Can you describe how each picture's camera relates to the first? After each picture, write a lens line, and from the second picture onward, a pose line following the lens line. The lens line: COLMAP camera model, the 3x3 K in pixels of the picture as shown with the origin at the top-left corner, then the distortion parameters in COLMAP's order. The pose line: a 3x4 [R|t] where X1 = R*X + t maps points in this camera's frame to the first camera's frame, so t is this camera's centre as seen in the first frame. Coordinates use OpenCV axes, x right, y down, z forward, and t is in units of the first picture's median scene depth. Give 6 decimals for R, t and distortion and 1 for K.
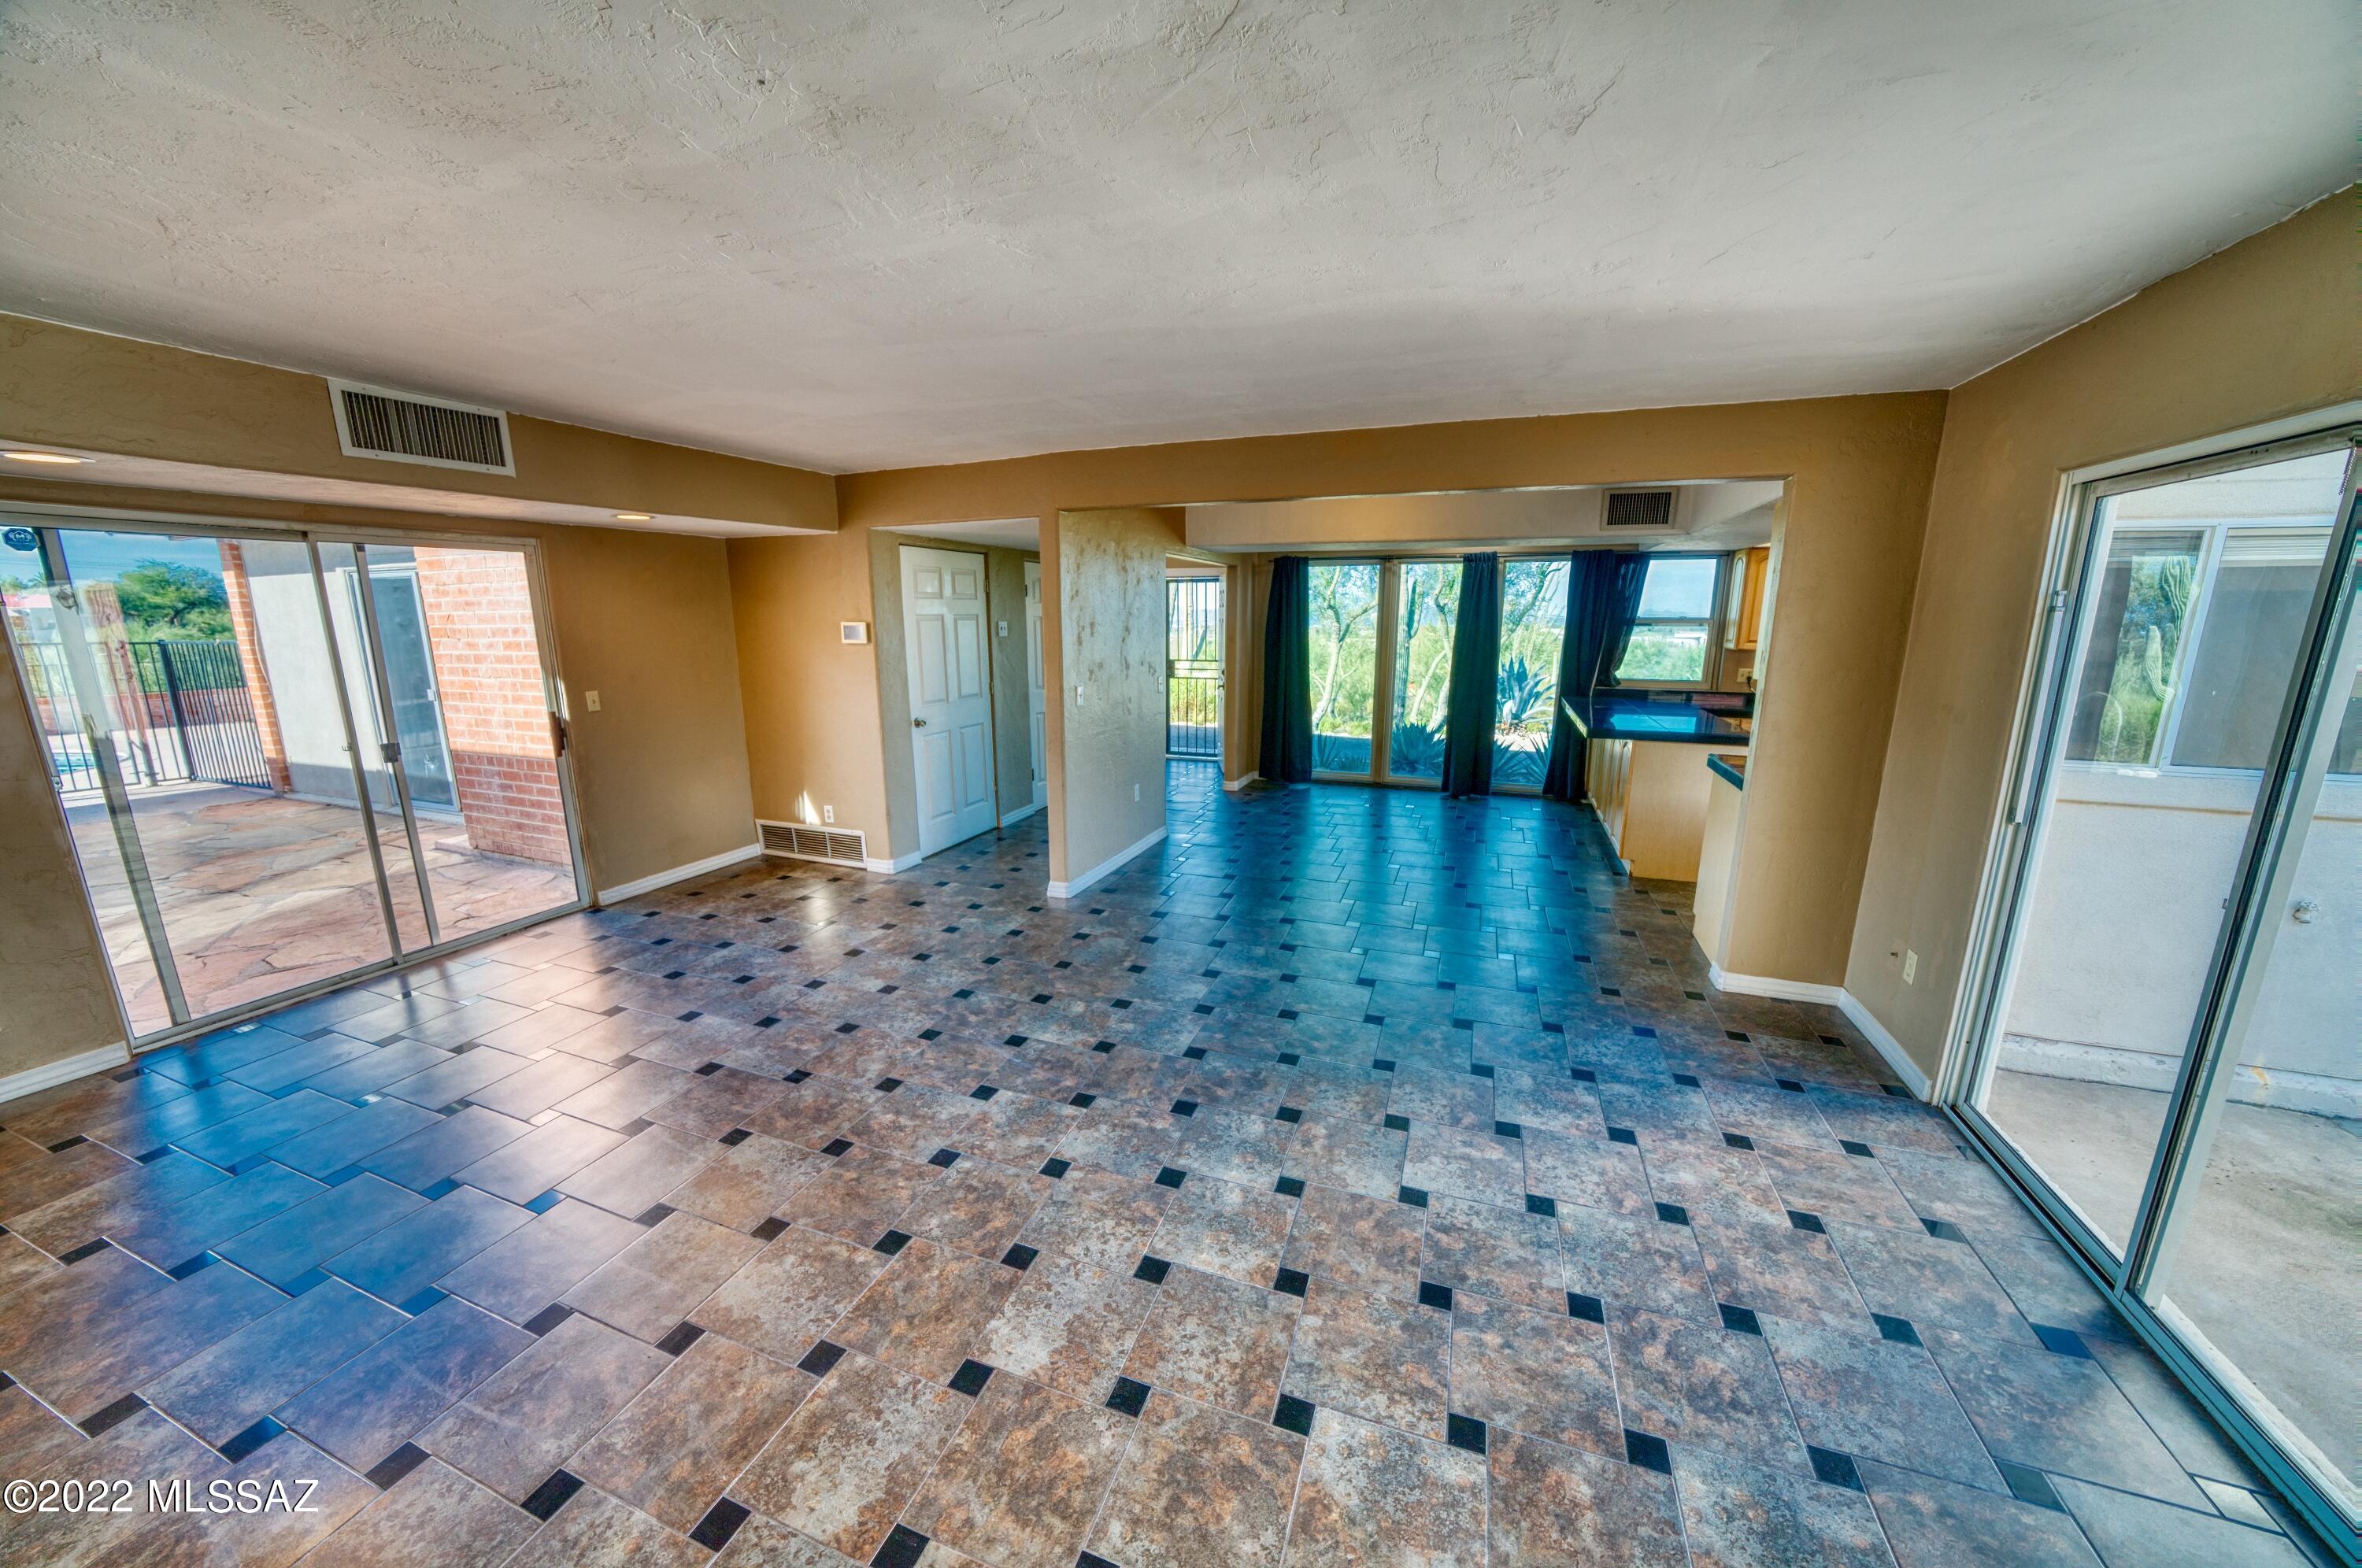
lens RADIAL K [[815.7, 0, 1175.9], [0, 815.7, 785.6], [0, 0, 1]] dist [-0.020114, 0.001047]
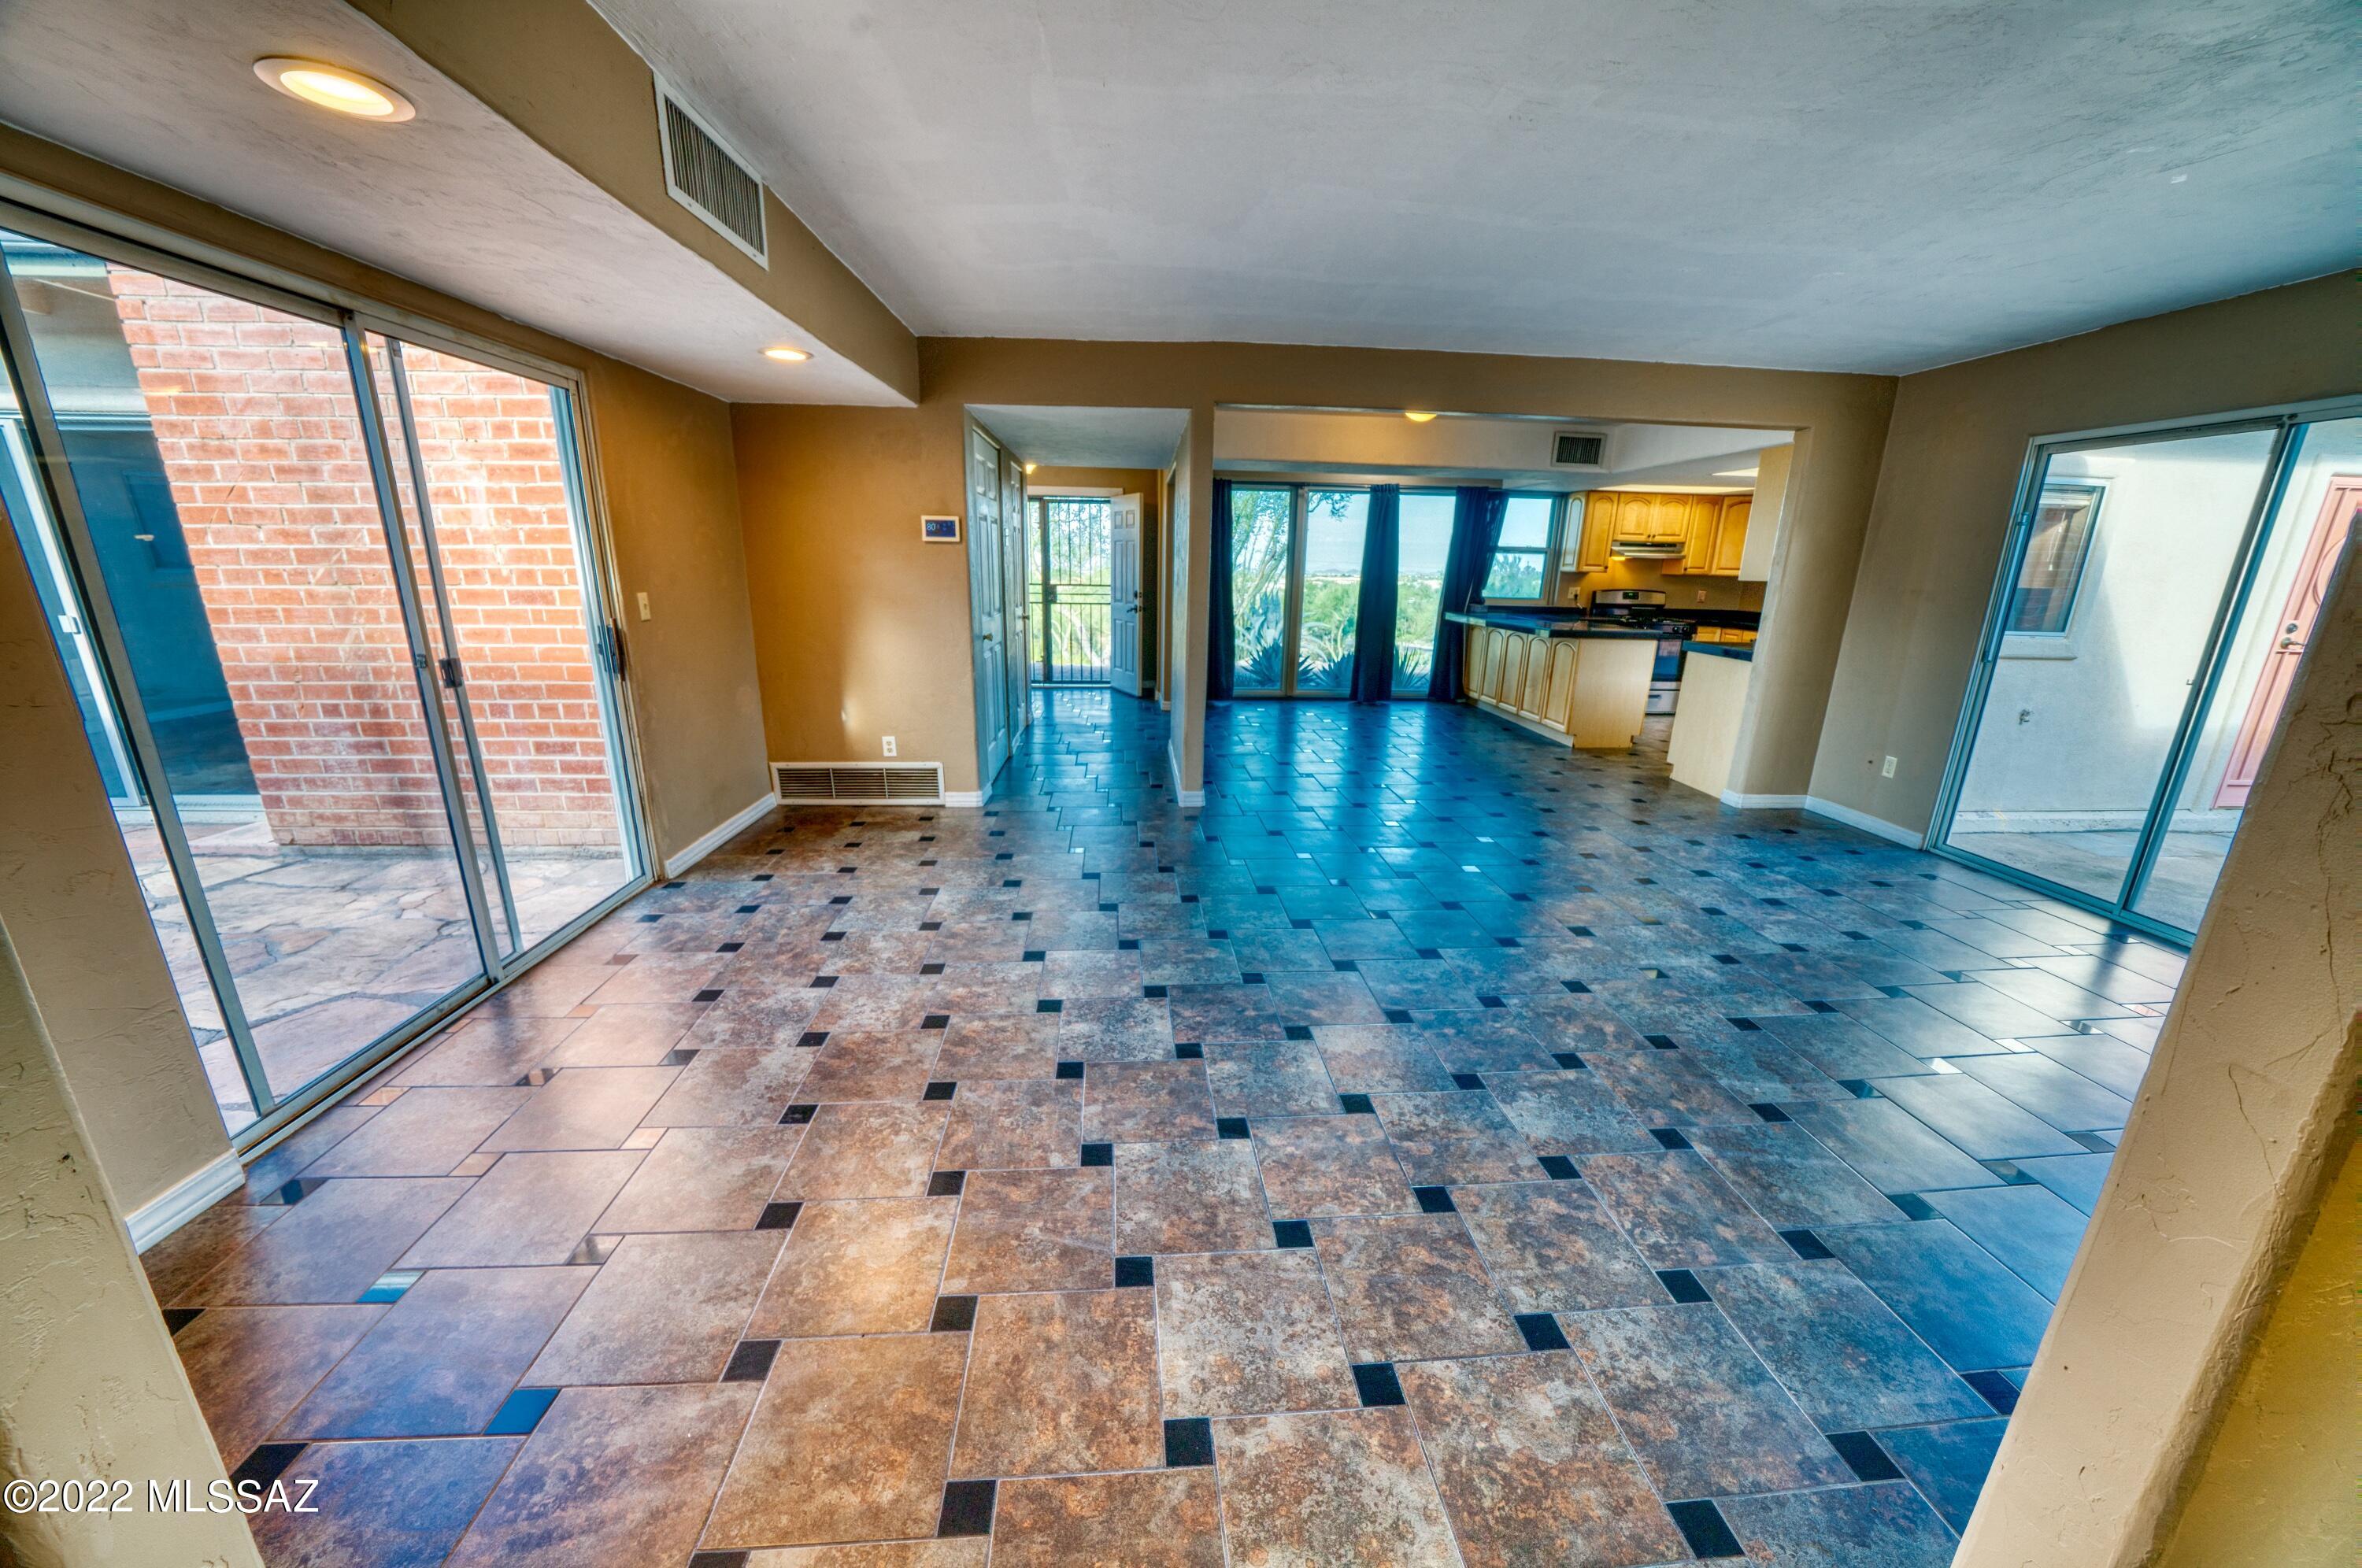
lens RADIAL K [[815.7, 0, 1177.6], [0, 815.7, 784.9], [0, 0, 1]] dist [-0.020114, 0.001047]
pose [[0.908487, -0.093114, 0.407407, -0.657022], [0.066690, 0.994671, 0.078622, 0.036253], [-0.412557, -0.044257, 0.909856, 0.122192]]
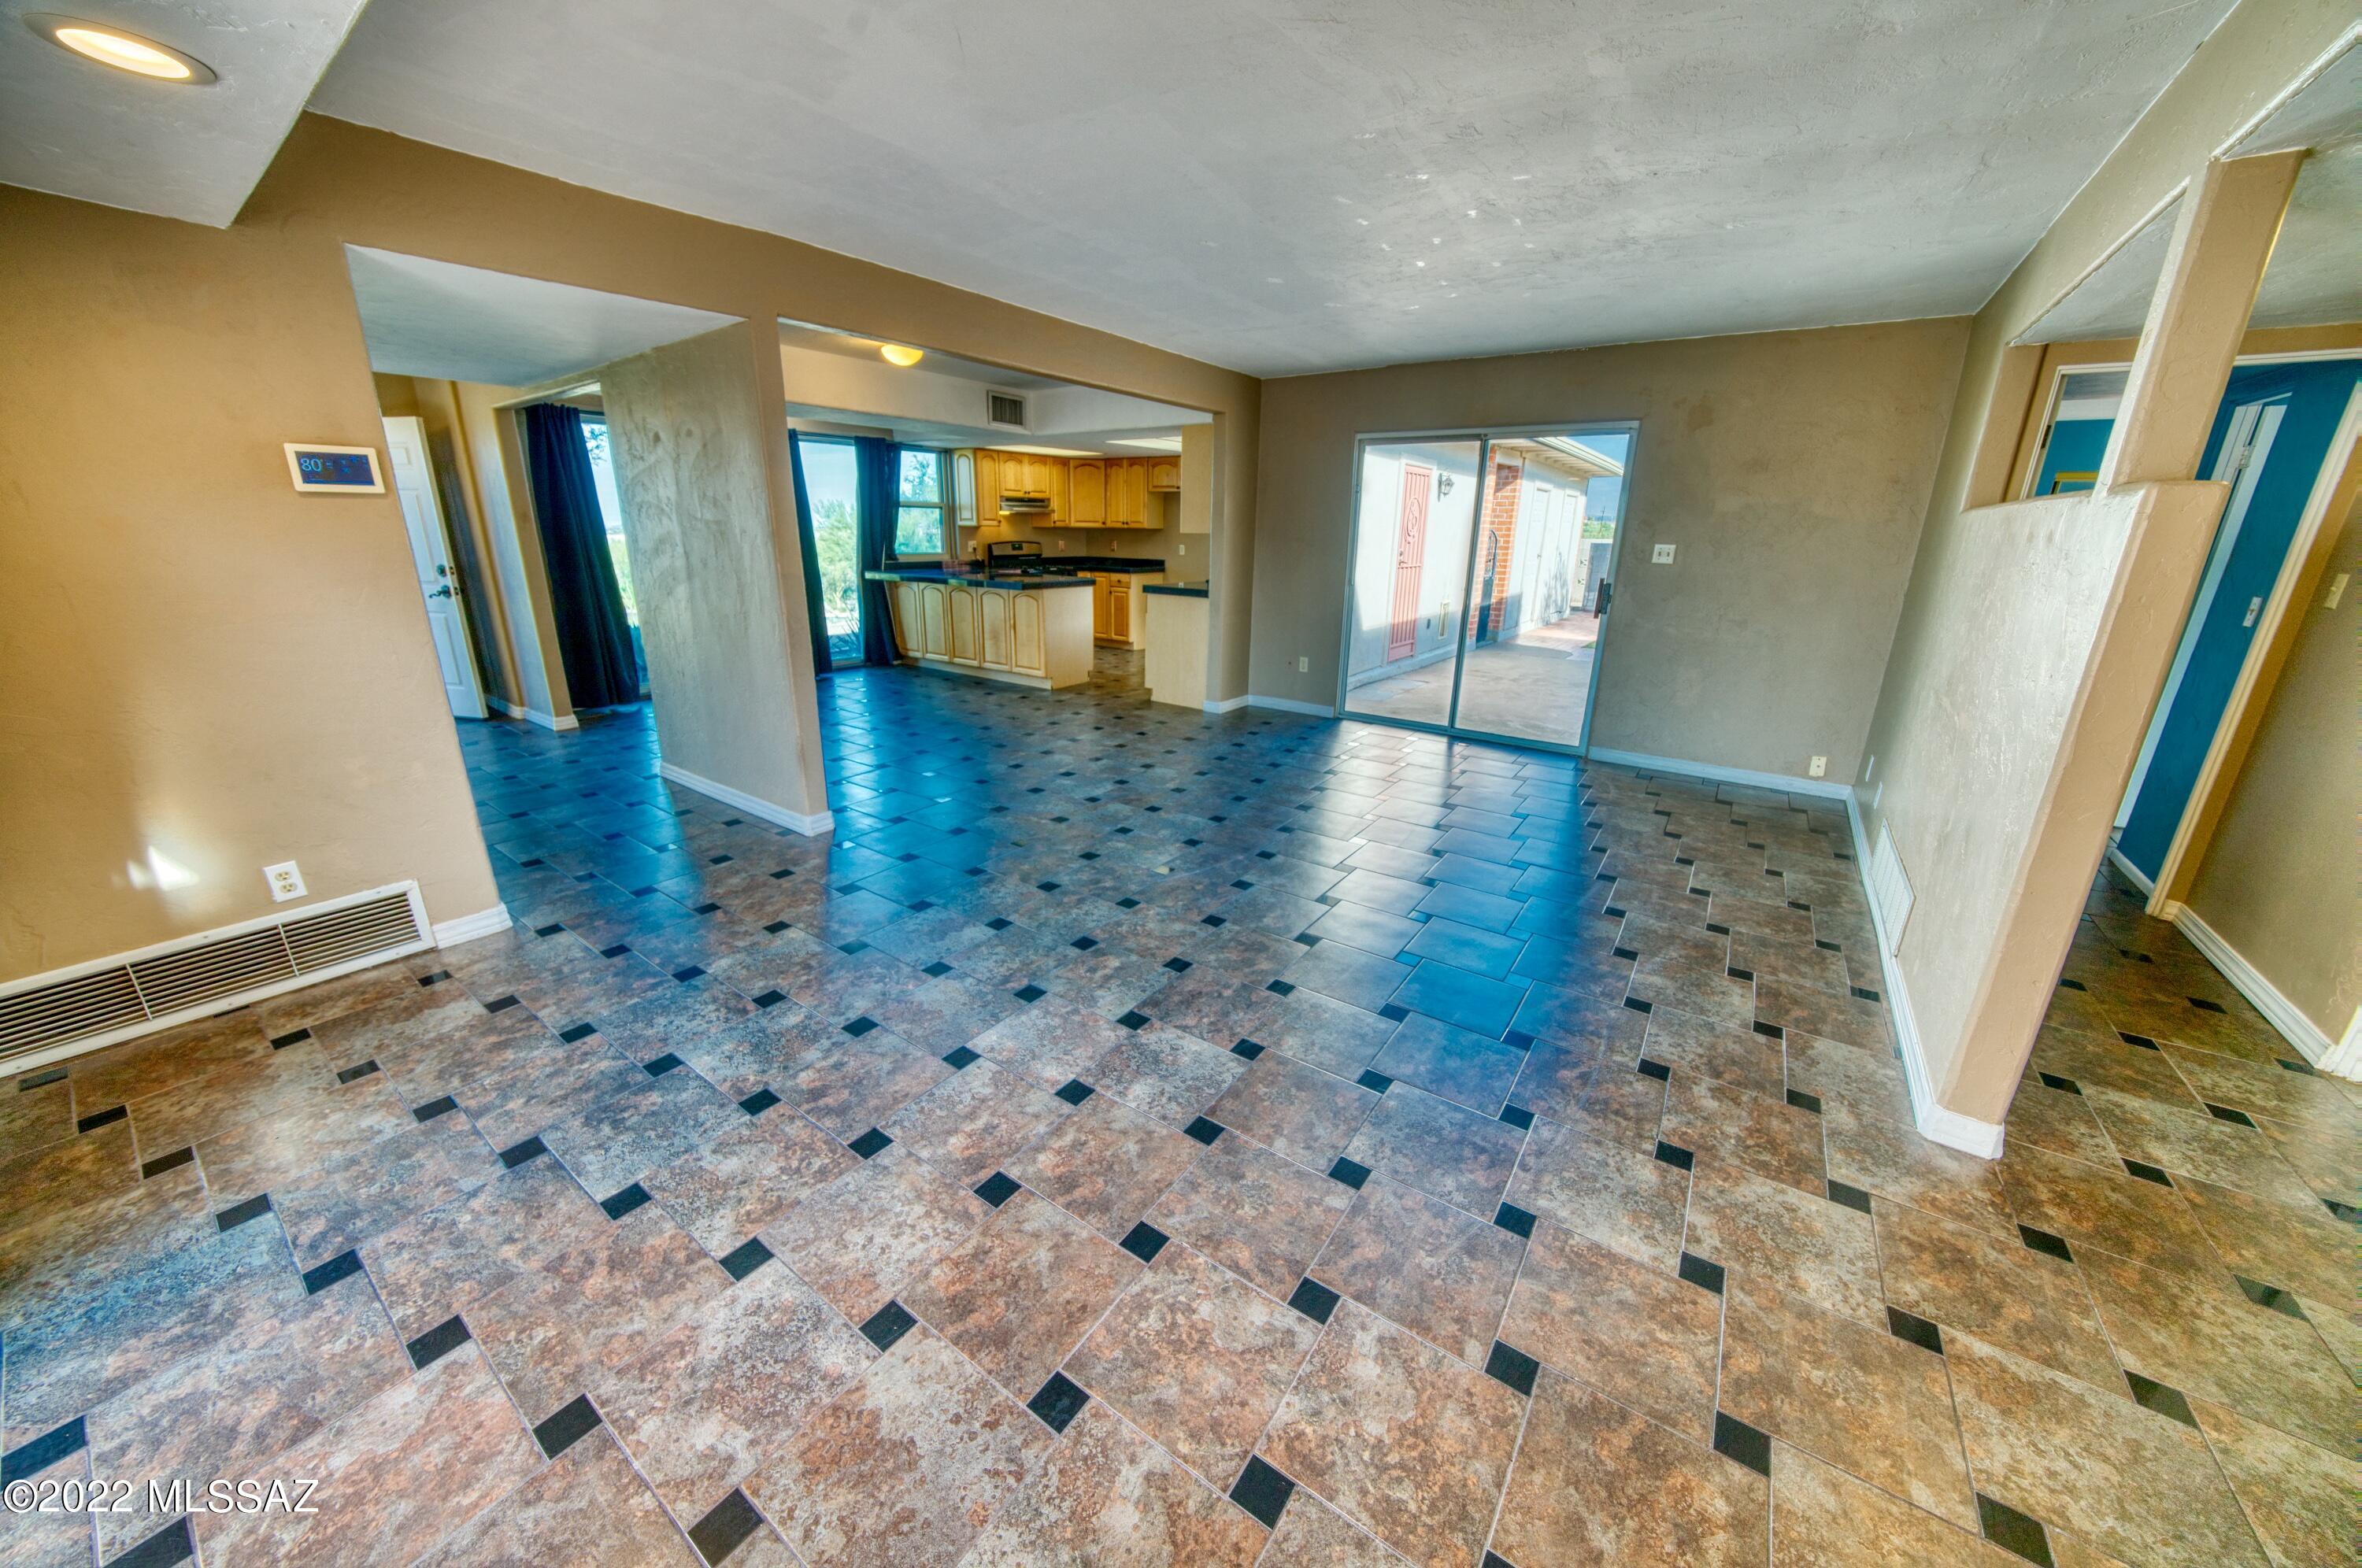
lens RADIAL K [[815.7, 0, 1174.2], [0, 815.7, 783.3], [0, 0, 1]] dist [-0.020114, 0.001047]
pose [[0.256119, -0.285922, 0.923392, -0.906873], [0.181508, 0.952487, 0.244586, -0.047737], [-0.949451, 0.104960, 0.295847, 0.505332]]
